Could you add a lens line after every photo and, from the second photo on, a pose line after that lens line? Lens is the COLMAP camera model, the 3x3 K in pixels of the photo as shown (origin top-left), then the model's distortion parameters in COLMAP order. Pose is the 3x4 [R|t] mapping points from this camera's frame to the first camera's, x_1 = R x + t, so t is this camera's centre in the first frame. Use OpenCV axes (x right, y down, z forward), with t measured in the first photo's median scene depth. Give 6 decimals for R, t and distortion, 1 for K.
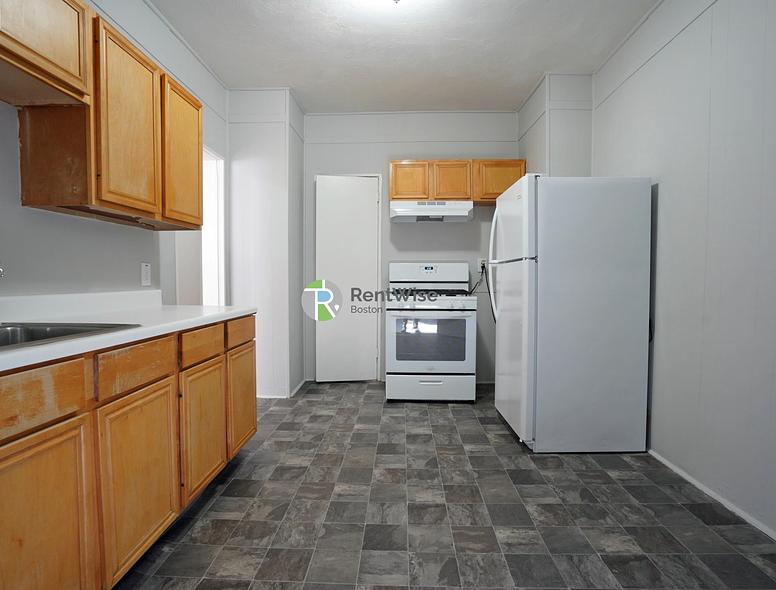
lens RADIAL K [[408.7, 0, 385.1], [0, 408.7, 297.8], [0, 0, 1]] dist [-0.059820, 0.022567]
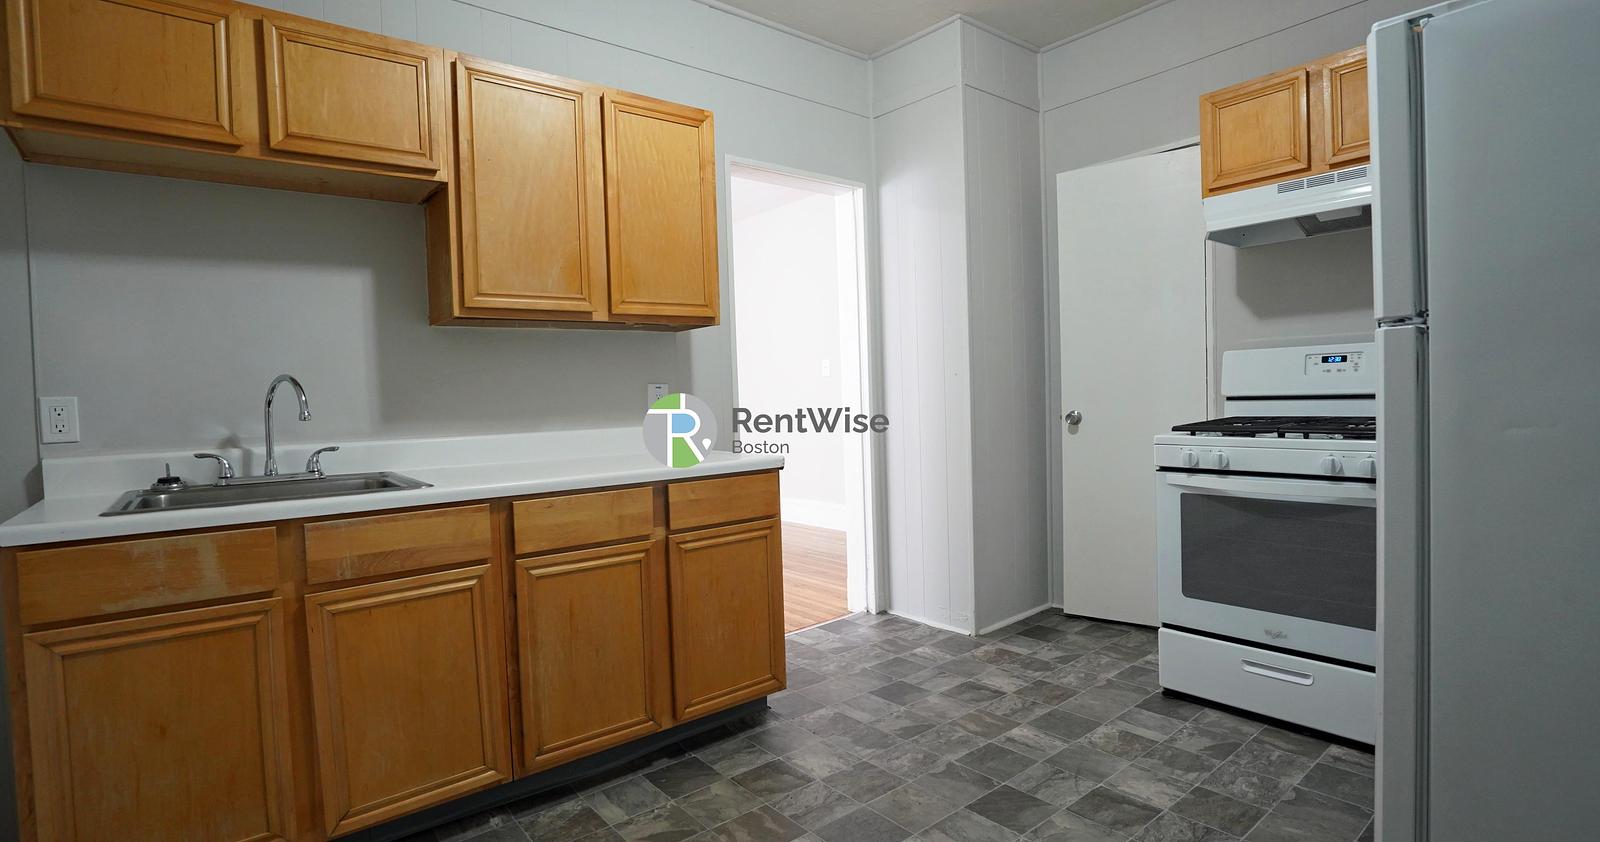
lens RADIAL K [[740.7, 0, 800.1], [0, 740.7, 427.2], [0, 0, 1]] dist [-0.072229, 0.030657]
pose [[0.673833, 0.006015, -0.738859, 0.327267], [-0.001033, 0.999974, 0.007198, -0.018832], [0.738883, -0.004086, 0.673821, 0.268413]]
